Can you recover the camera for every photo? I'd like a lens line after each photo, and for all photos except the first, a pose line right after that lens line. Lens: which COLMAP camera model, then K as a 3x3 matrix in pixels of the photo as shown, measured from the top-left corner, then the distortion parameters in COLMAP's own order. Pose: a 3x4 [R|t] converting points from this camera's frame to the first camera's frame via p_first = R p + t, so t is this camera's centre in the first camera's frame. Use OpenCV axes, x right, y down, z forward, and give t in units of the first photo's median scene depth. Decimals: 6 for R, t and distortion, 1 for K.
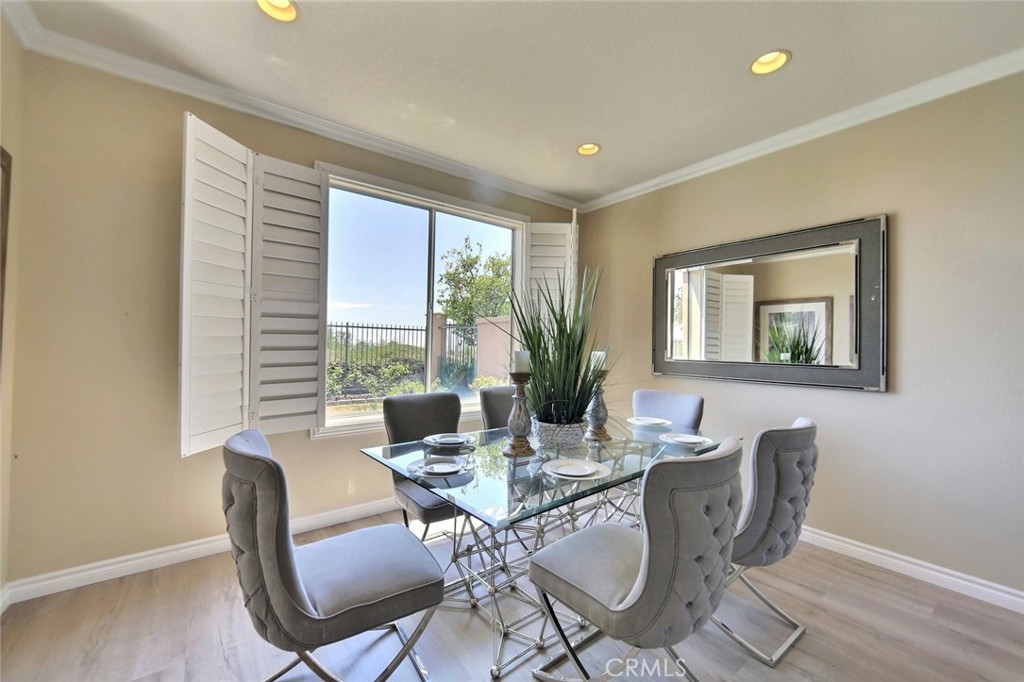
lens RADIAL K [[406.8, 0, 513.1], [0, 406.8, 340.6], [0, 0, 1]] dist [-0.000384, 0.000203]
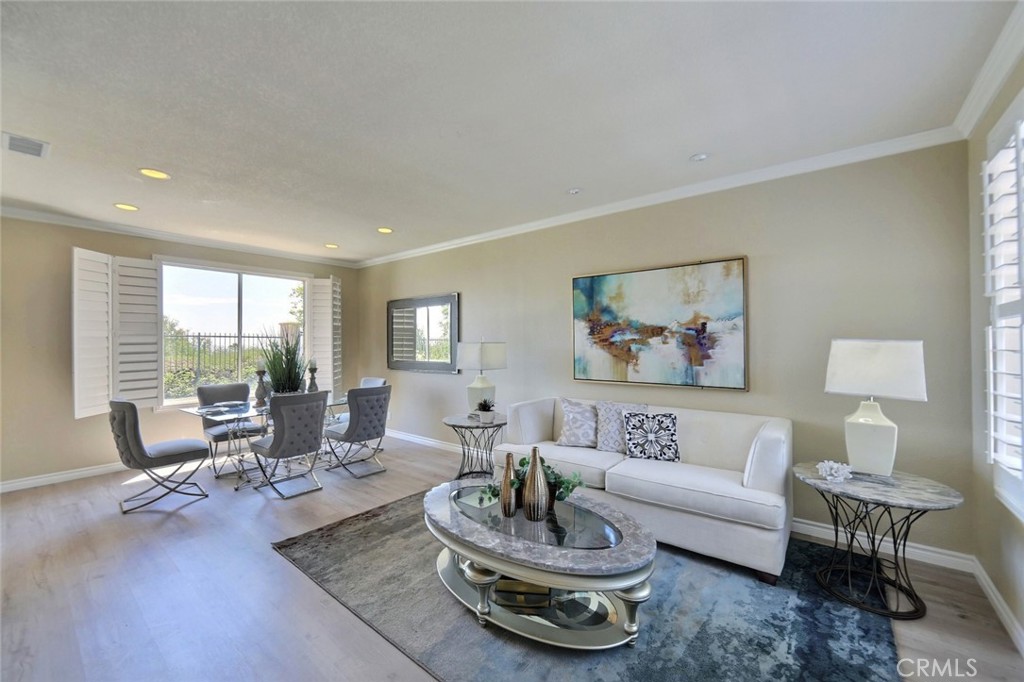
lens RADIAL K [[406.8, 0, 512.0], [0, 406.8, 342.6], [0, 0, 1]] dist [-0.000384, 0.000203]
pose [[0.971666, -0.018762, 0.235614, 0.663512], [0.016348, 0.999792, 0.012196, -0.063383], [-0.235794, -0.007998, 0.971770, -1.189092]]
